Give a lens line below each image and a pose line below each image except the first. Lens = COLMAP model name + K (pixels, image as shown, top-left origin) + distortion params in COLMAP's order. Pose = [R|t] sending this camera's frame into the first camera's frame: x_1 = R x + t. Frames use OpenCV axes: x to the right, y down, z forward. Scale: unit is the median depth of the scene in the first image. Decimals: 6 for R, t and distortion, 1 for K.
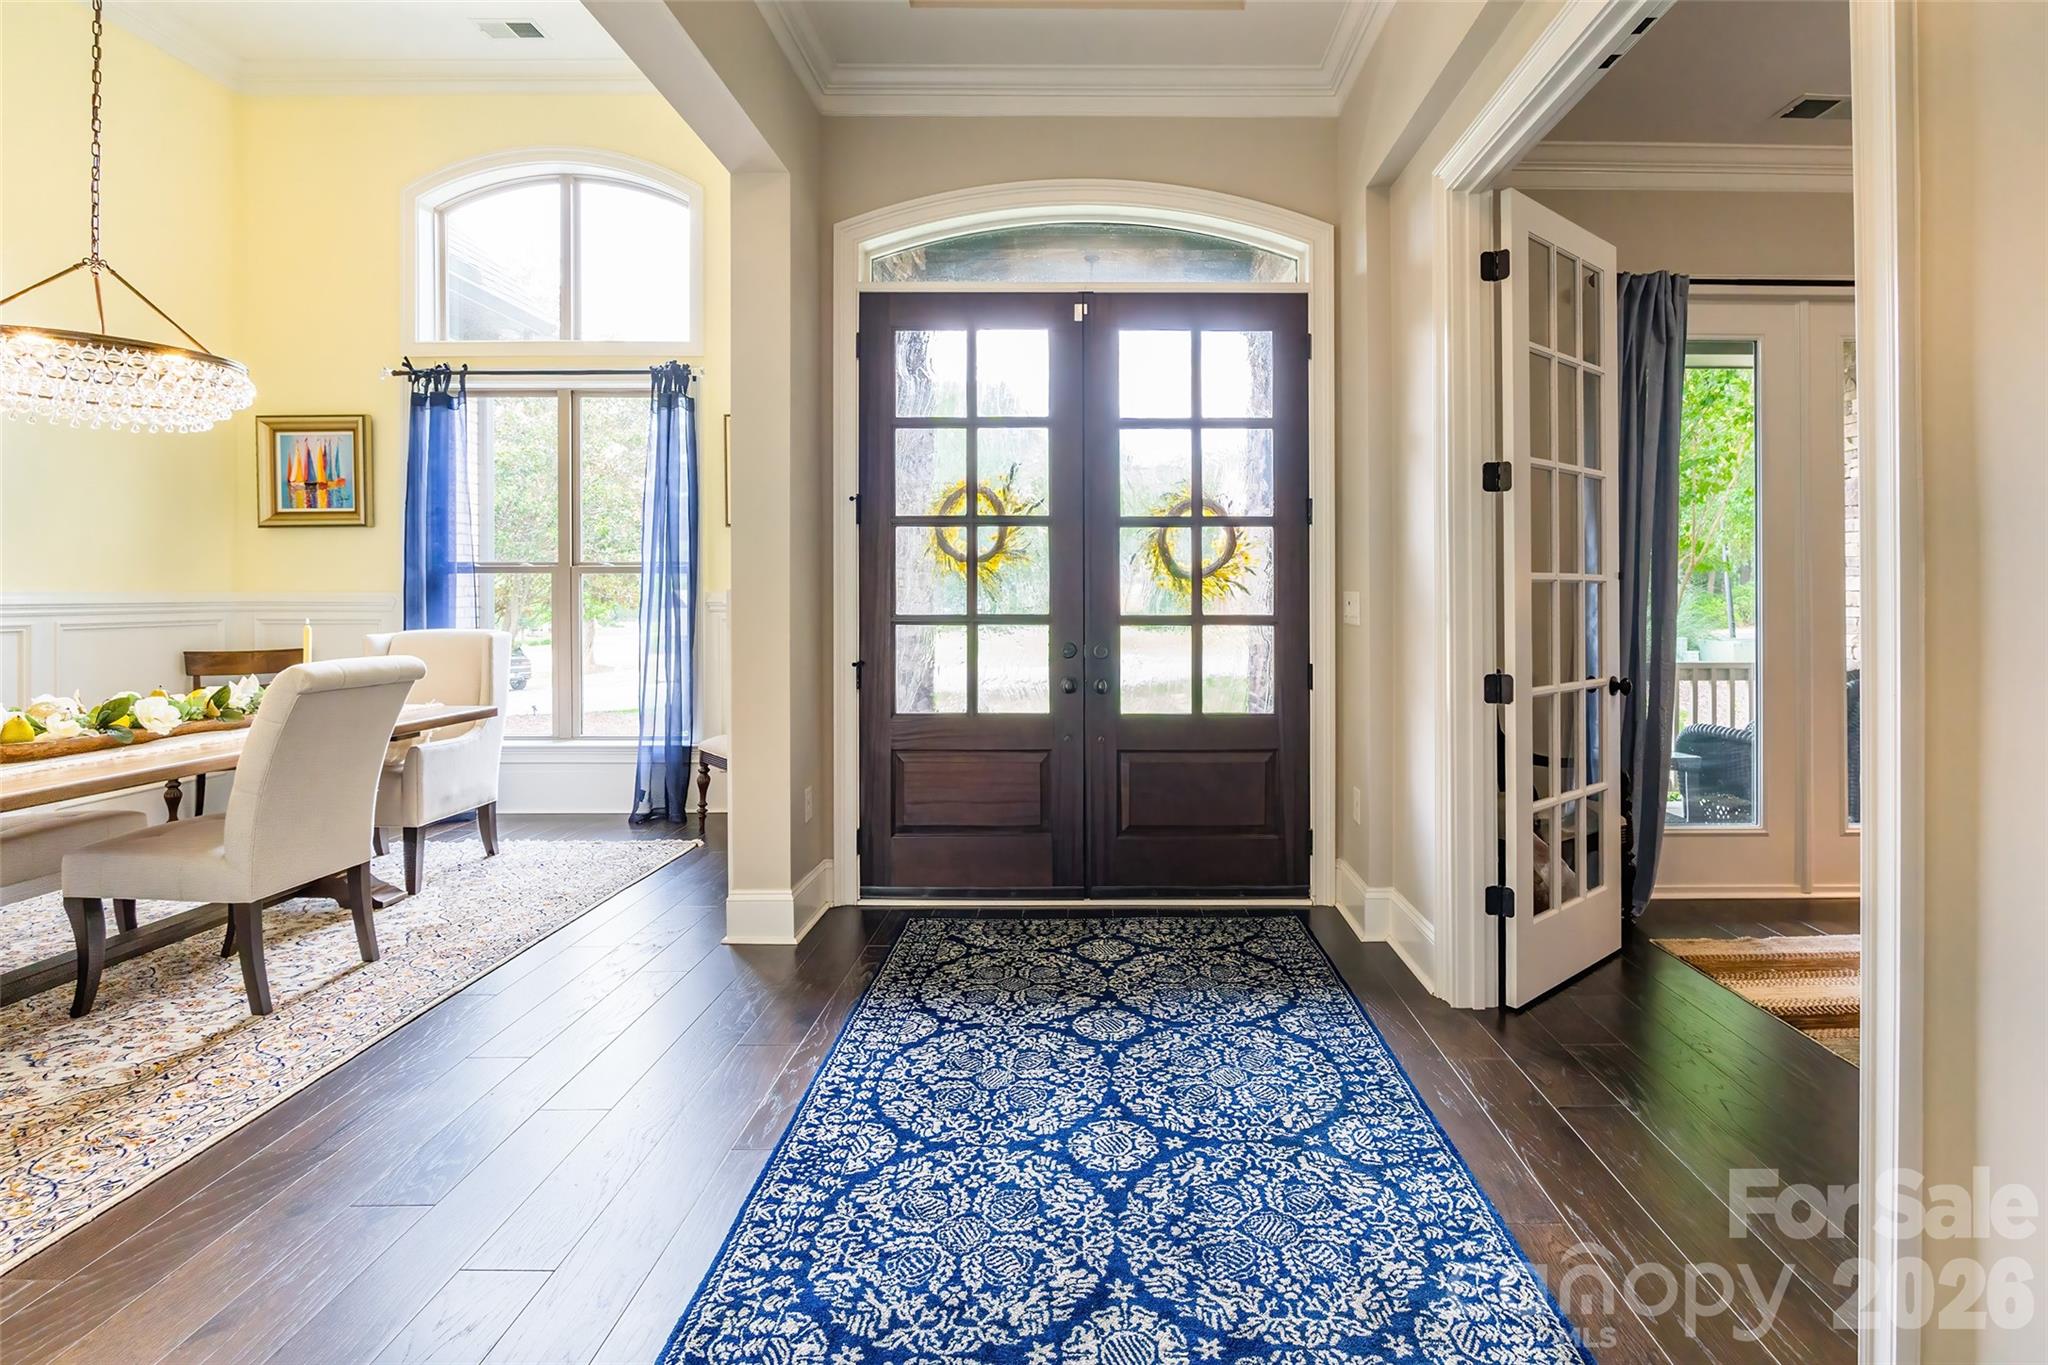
lens RADIAL K [[904.4, 0, 1027.0], [0, 904.4, 598.8], [0, 0, 1]] dist [-0.008137, 0.000939]
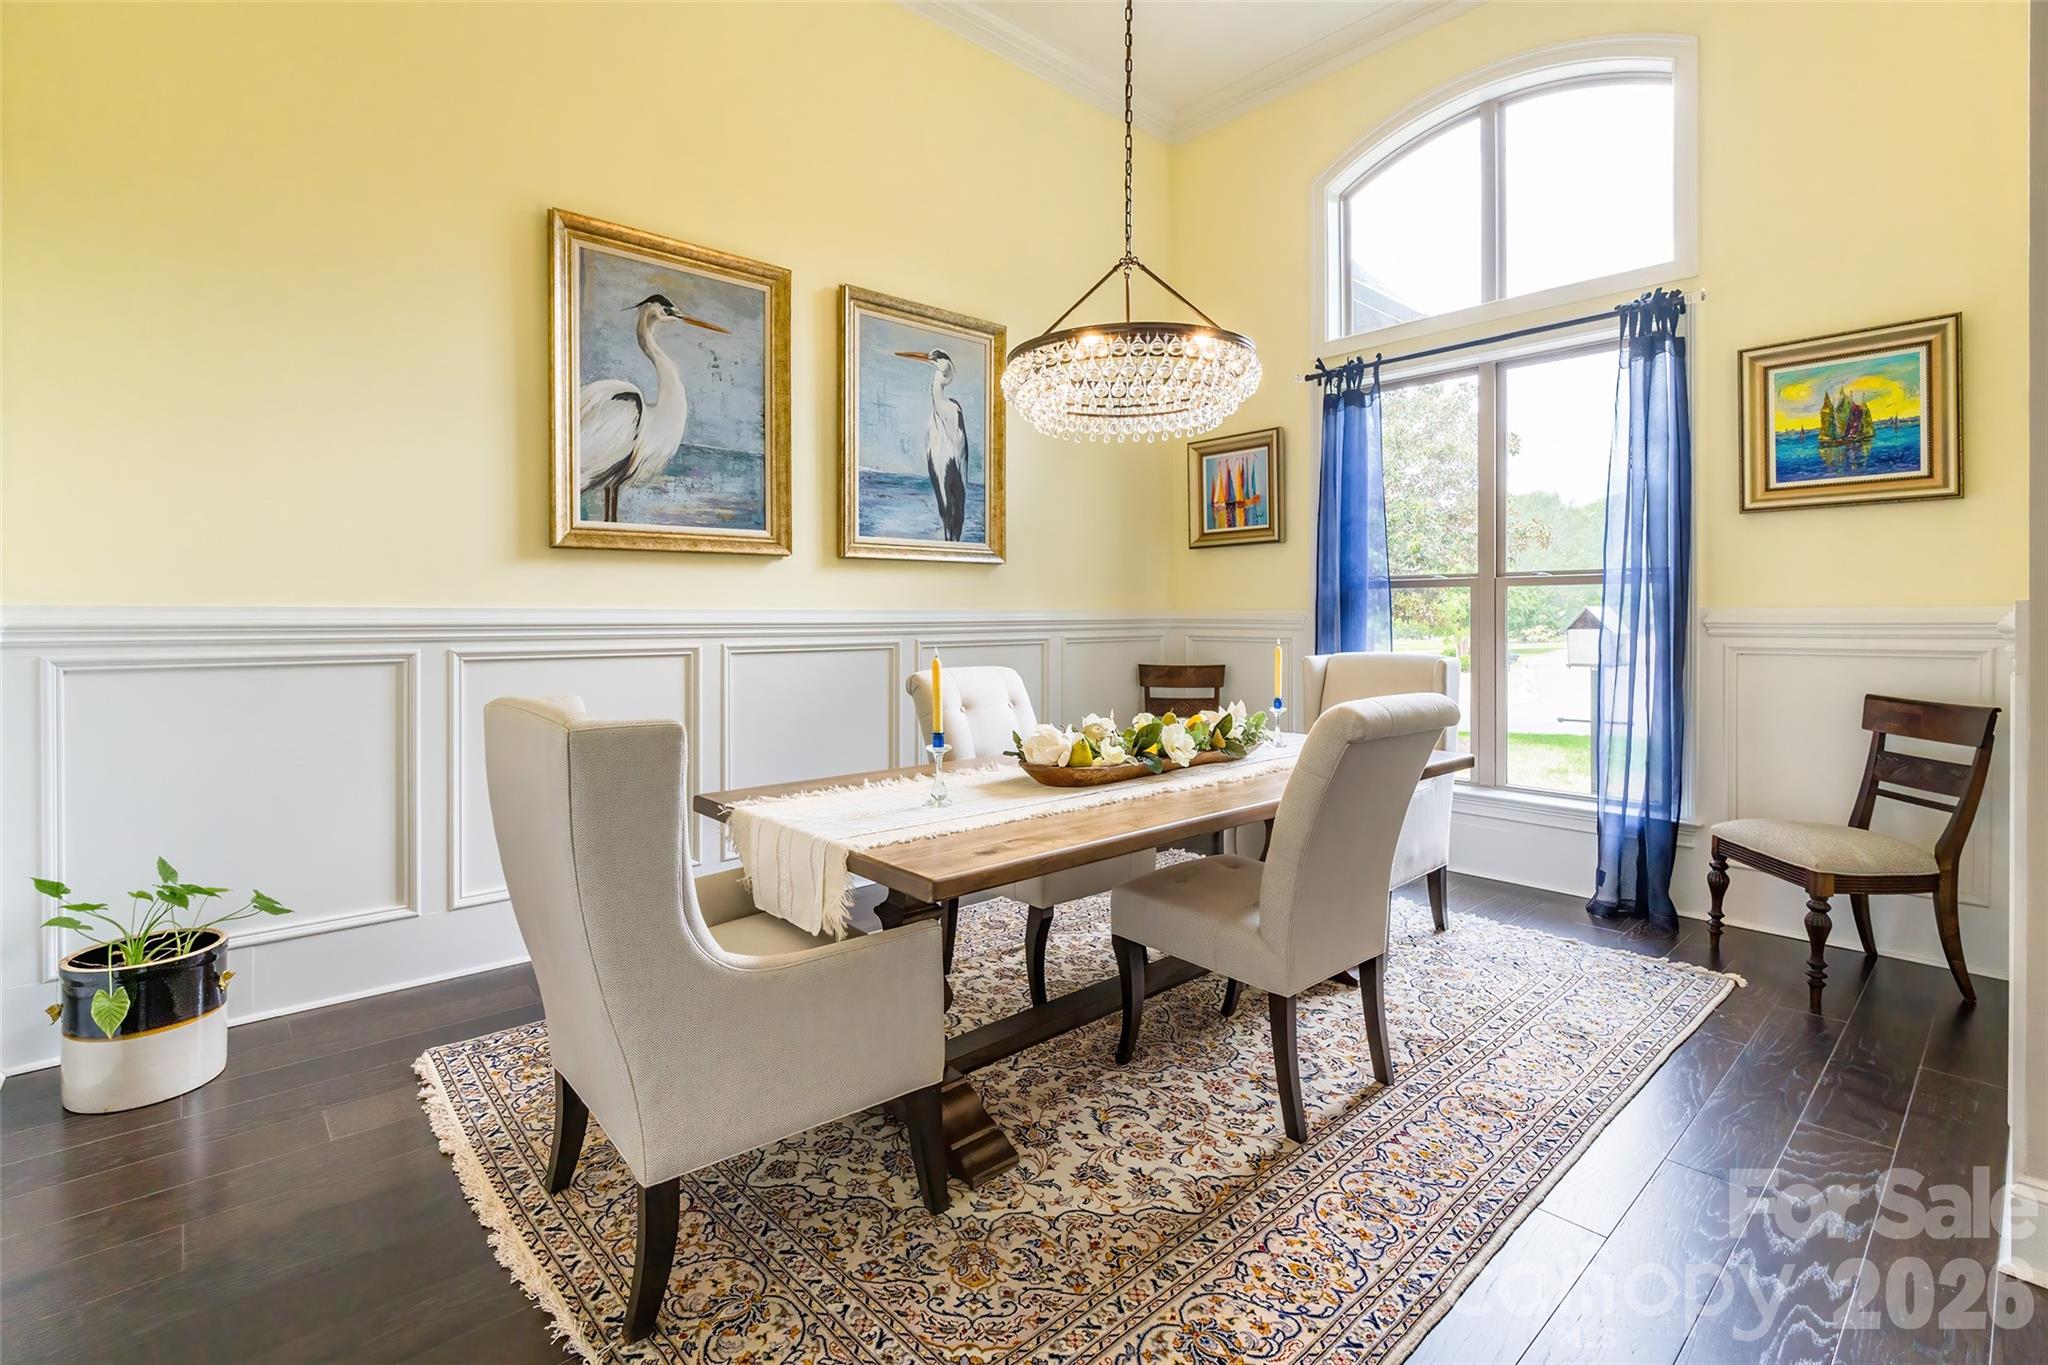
lens RADIAL K [[940.3, 0, 1015.1], [0, 940.3, 624.7], [0, 0, 1]] dist [-0.005344, 0.000510]
pose [[0.667972, 0.008083, -0.744143, -0.171402], [-0.002186, 0.999958, 0.008900, 0.000311], [0.744183, -0.004318, 0.667962, 0.111345]]
